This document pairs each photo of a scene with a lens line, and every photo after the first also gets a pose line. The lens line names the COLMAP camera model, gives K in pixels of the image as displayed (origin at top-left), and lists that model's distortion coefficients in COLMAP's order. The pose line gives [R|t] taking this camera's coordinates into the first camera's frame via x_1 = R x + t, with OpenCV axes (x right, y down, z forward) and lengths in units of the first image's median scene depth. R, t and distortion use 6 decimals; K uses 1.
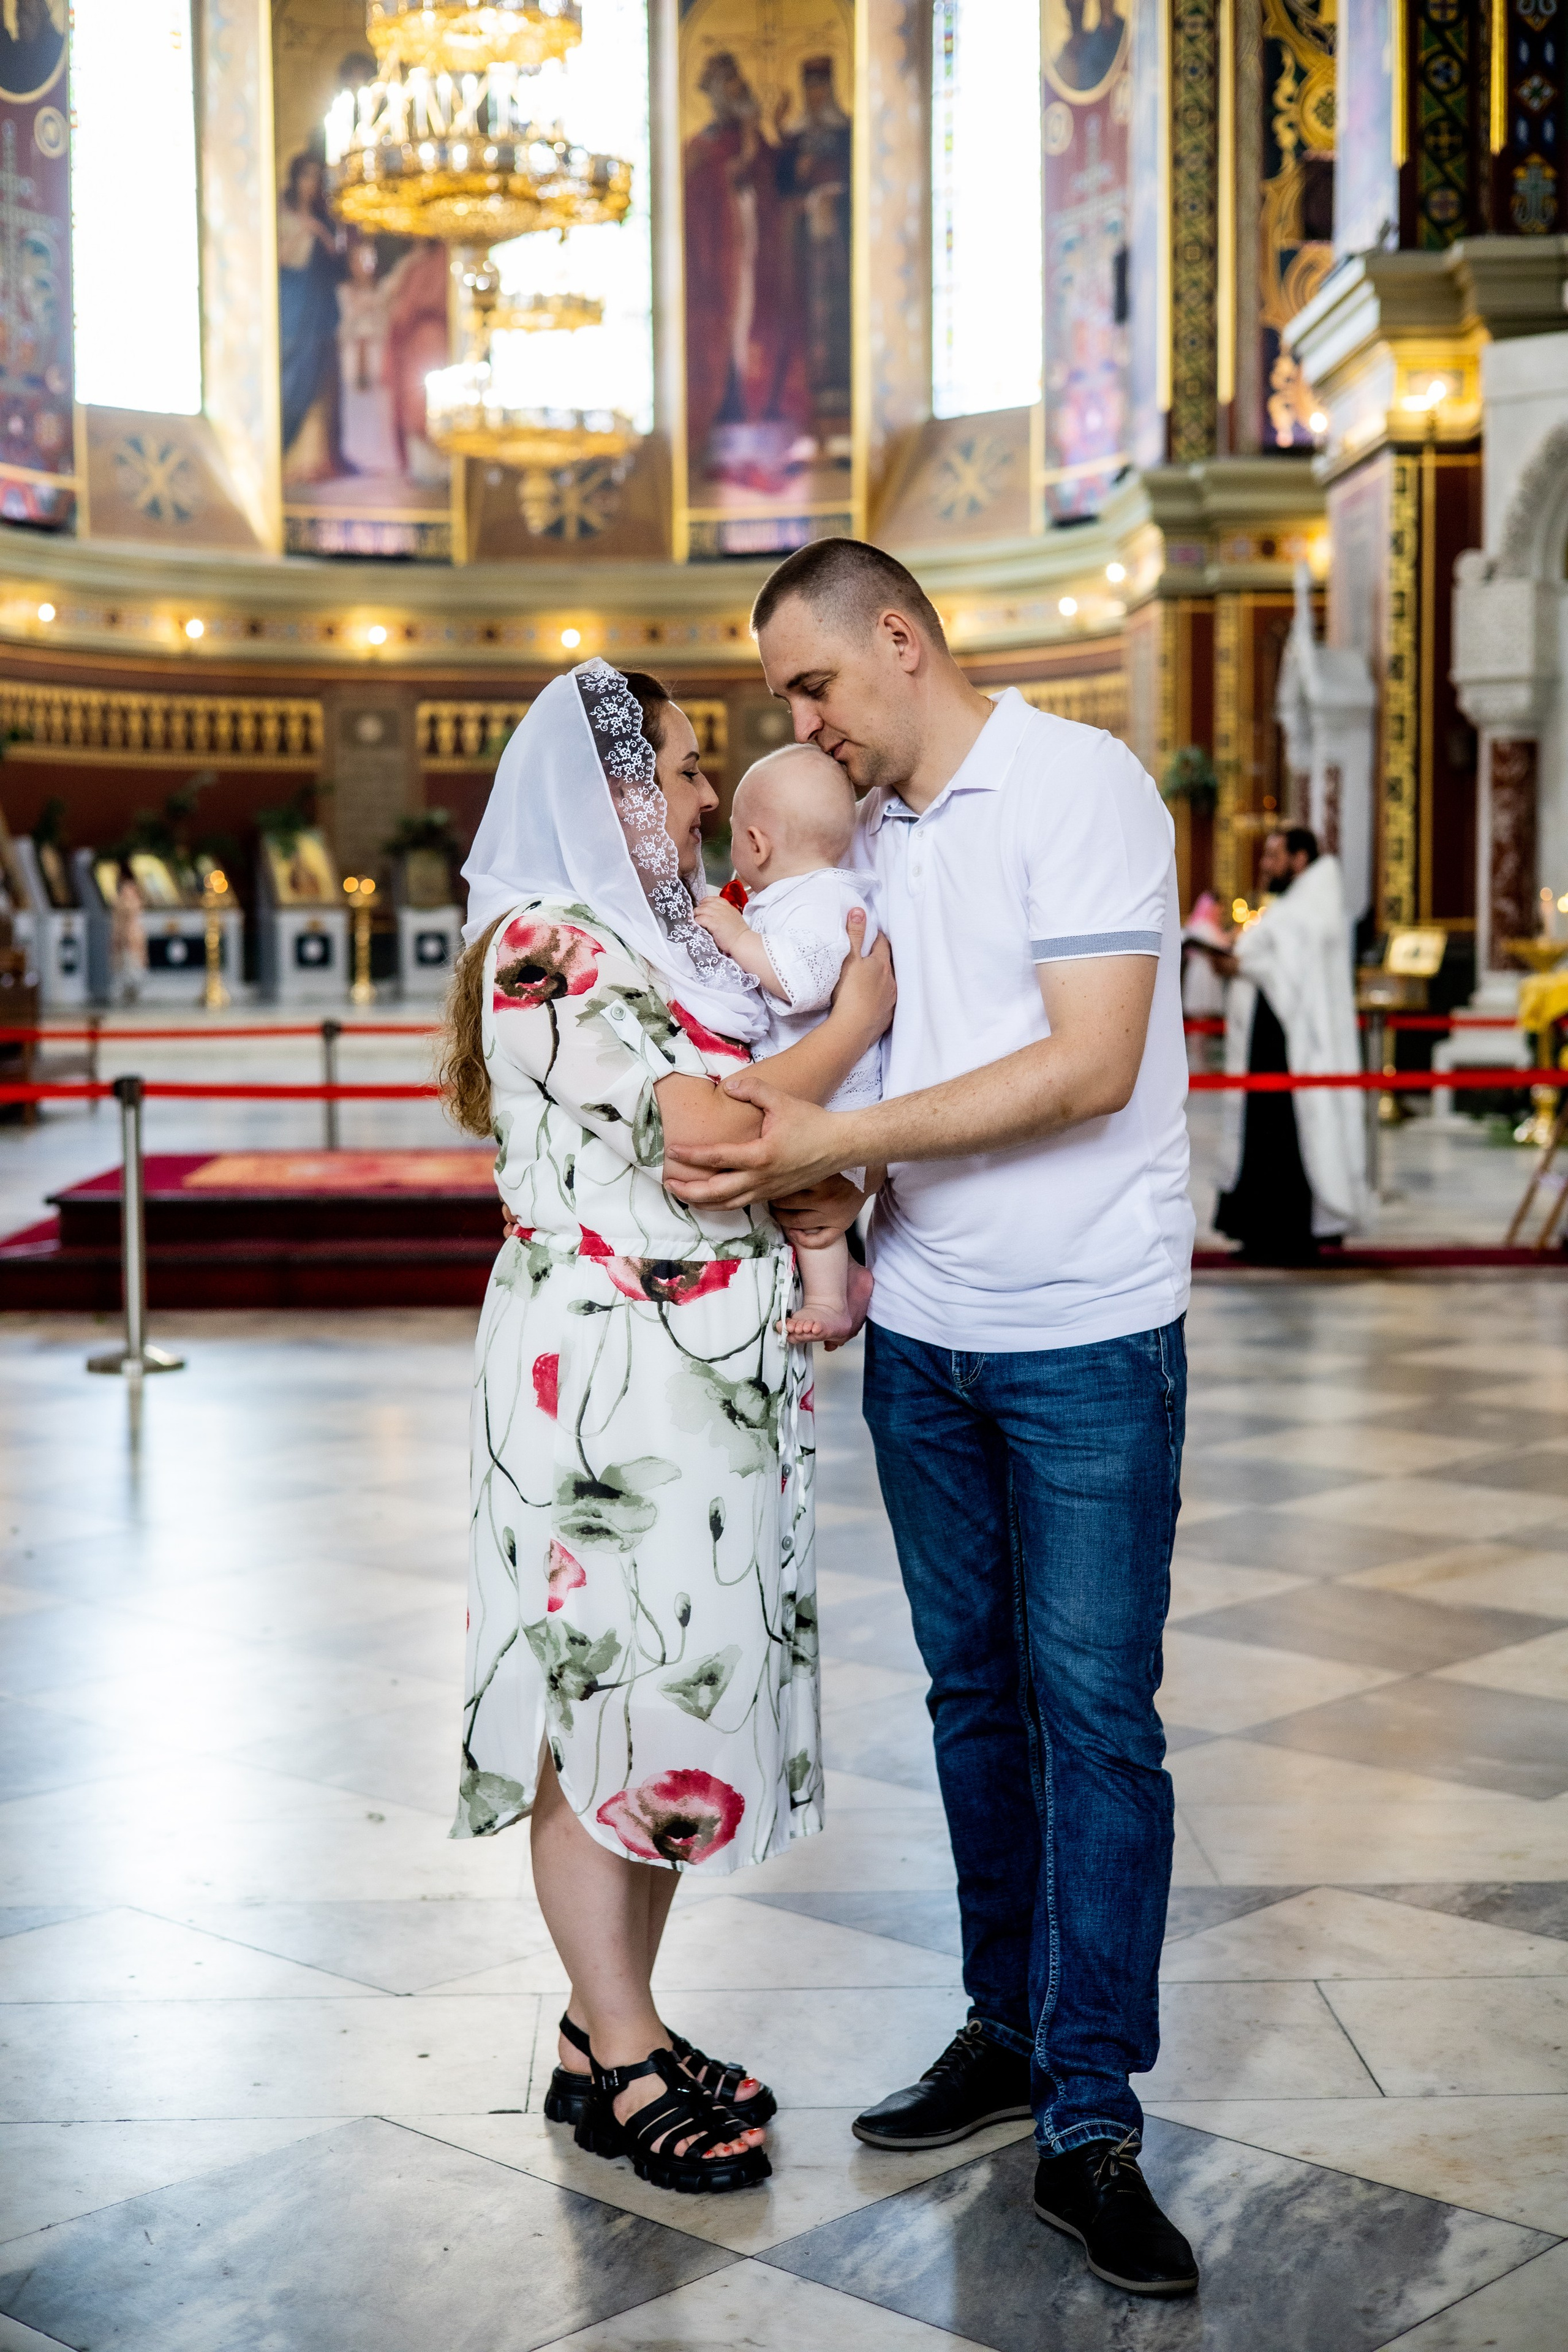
lens RADIAL K [[3223.6, 0, 797.5], [0, 3223.6, 1201.1], [0, 0, 1]] dist [-0.012366, 0.000000]
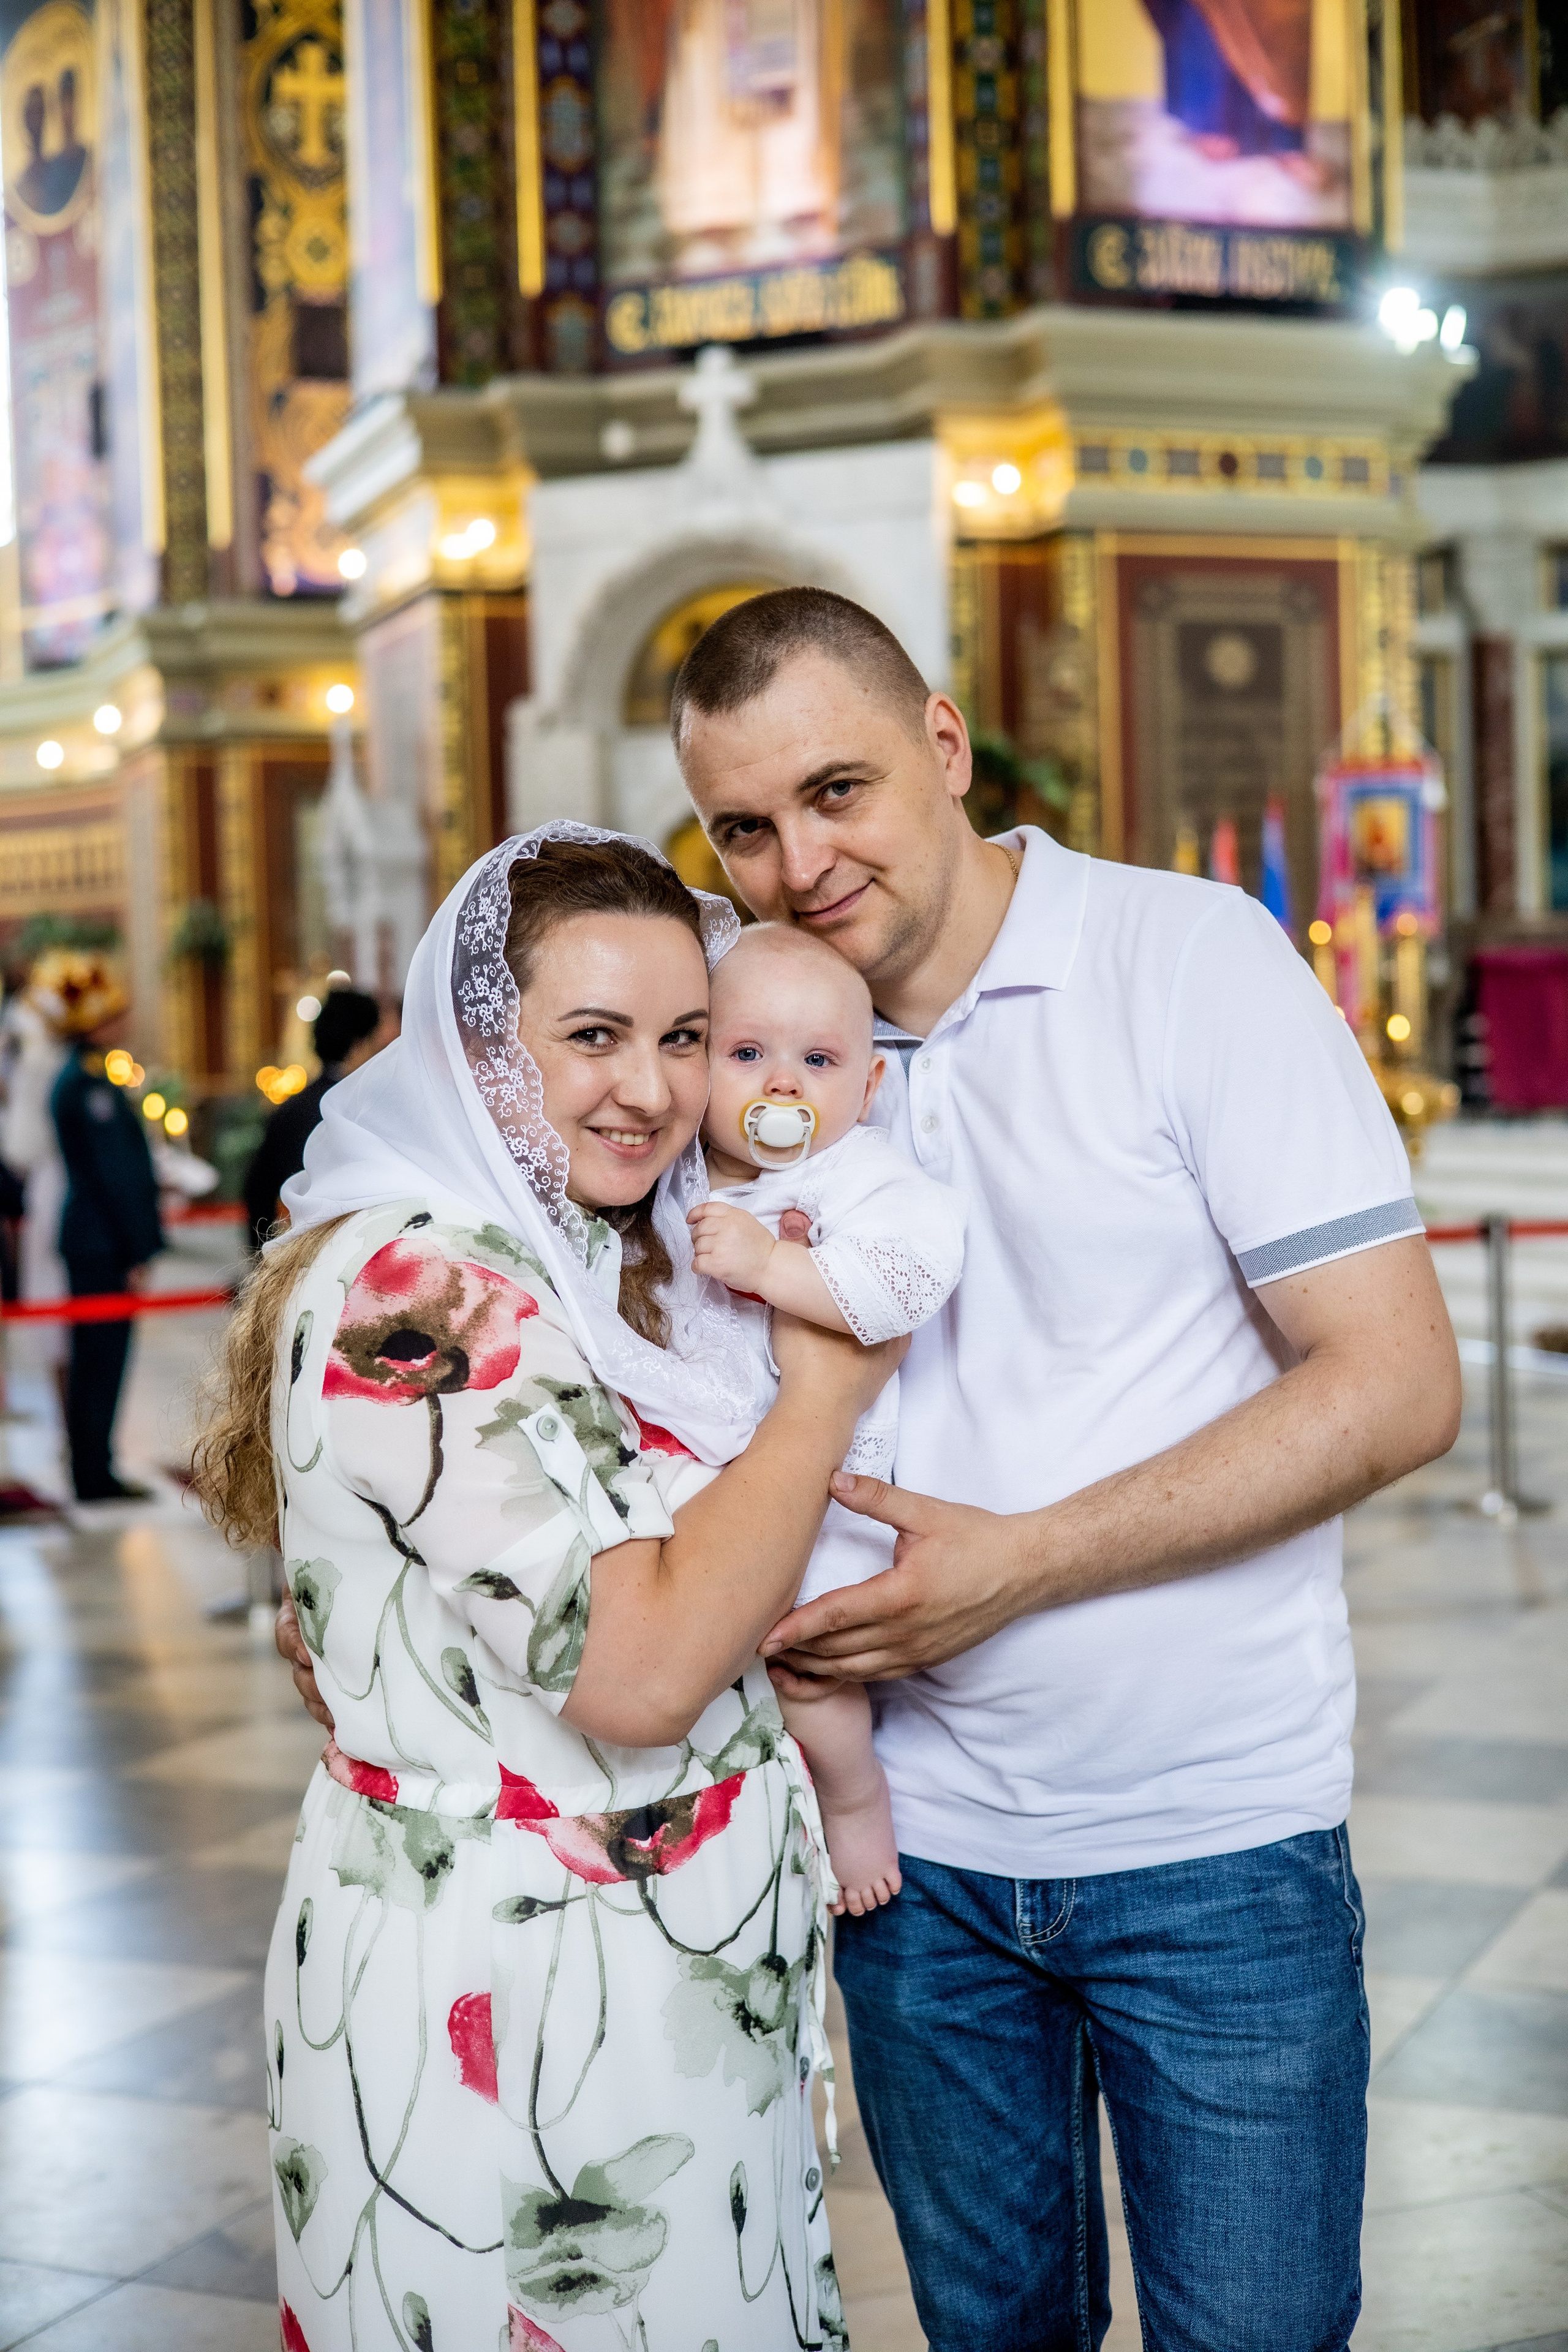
lens RADIAL K [[3223.6, 0, 726.0], [0, 3223.6, 1183.3], [0, 0, 1]] dist [-0.012366, 0.000000]
pose [[0.951134, -0.030364, 0.307281, -0.024796], [0.046173, 0.997950, -0.044309, -0.008418], [-0.305305, 0.056332, 0.950587, 0.051337]]
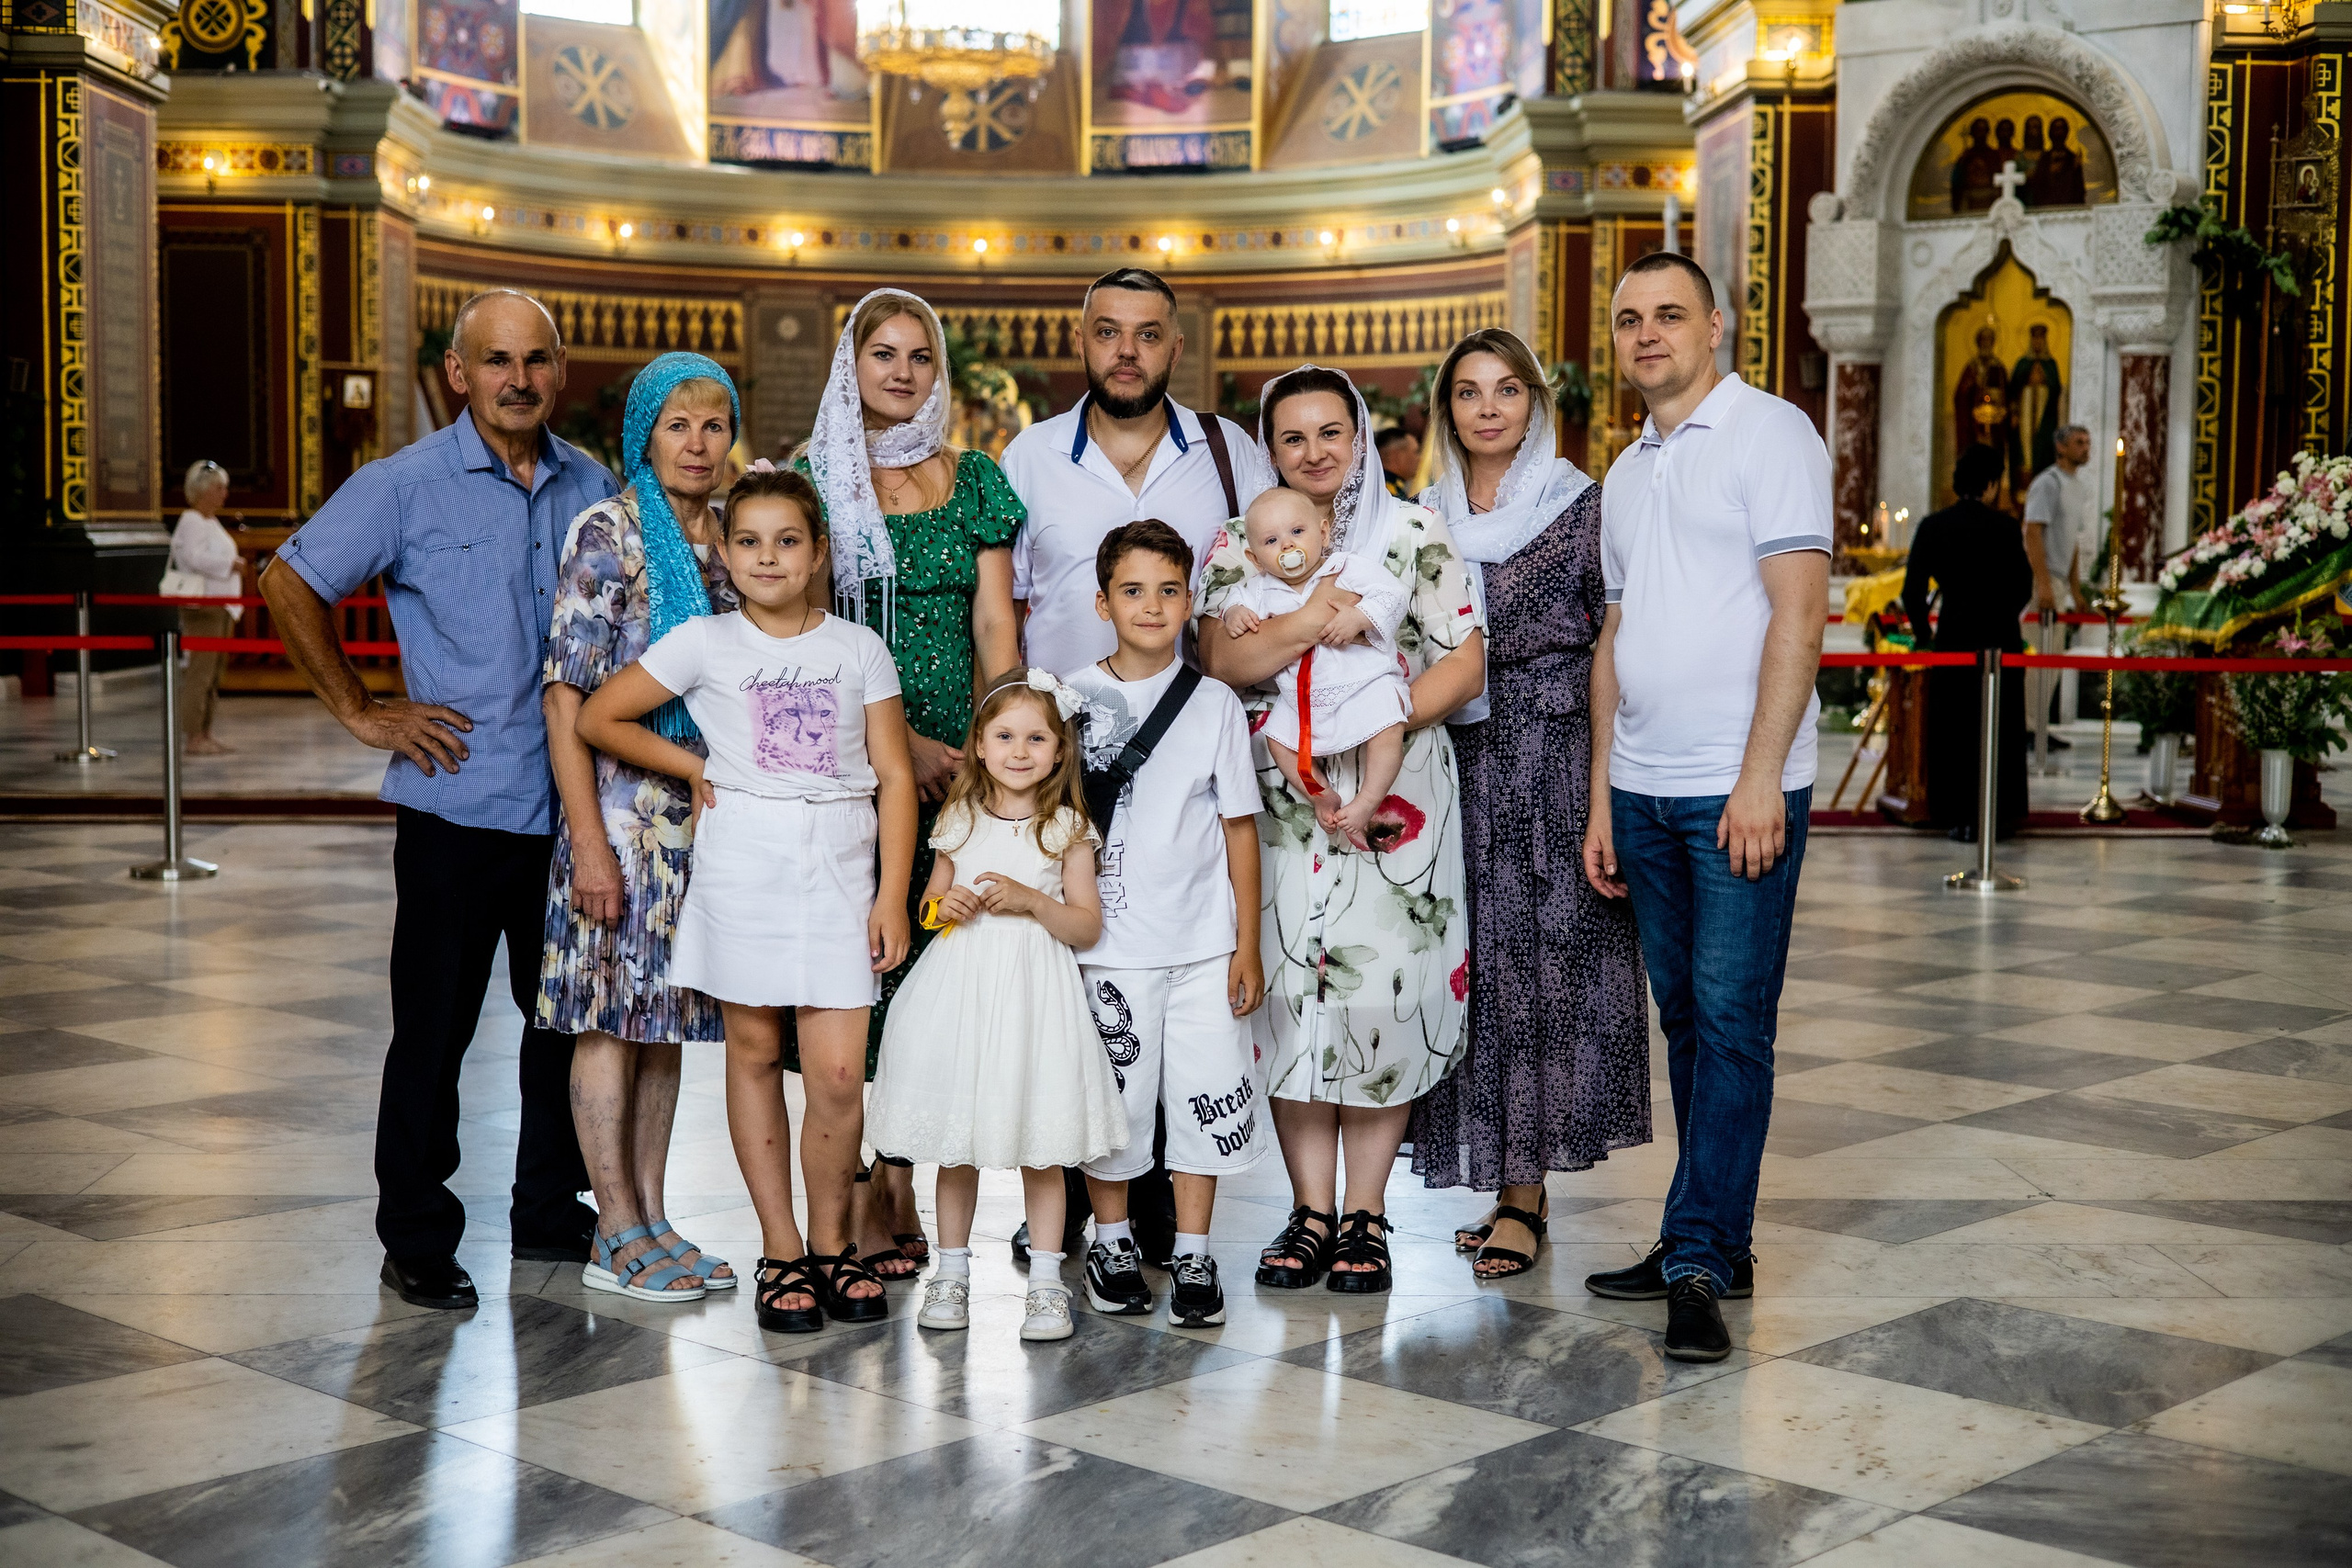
lens RADIAL K [[3223.2, 0, 1172.7], [0, 3223.2, 788.3], [0, 0, 1]] dist [-0.012366, 0.000000]
pose [[0.999846, 0.017477, 0.001810, -0.007789], [-0.017473, 0.999844, -0.002414, 0.005719], [-0.001852, 0.002382, 0.999995, -0.067791]]
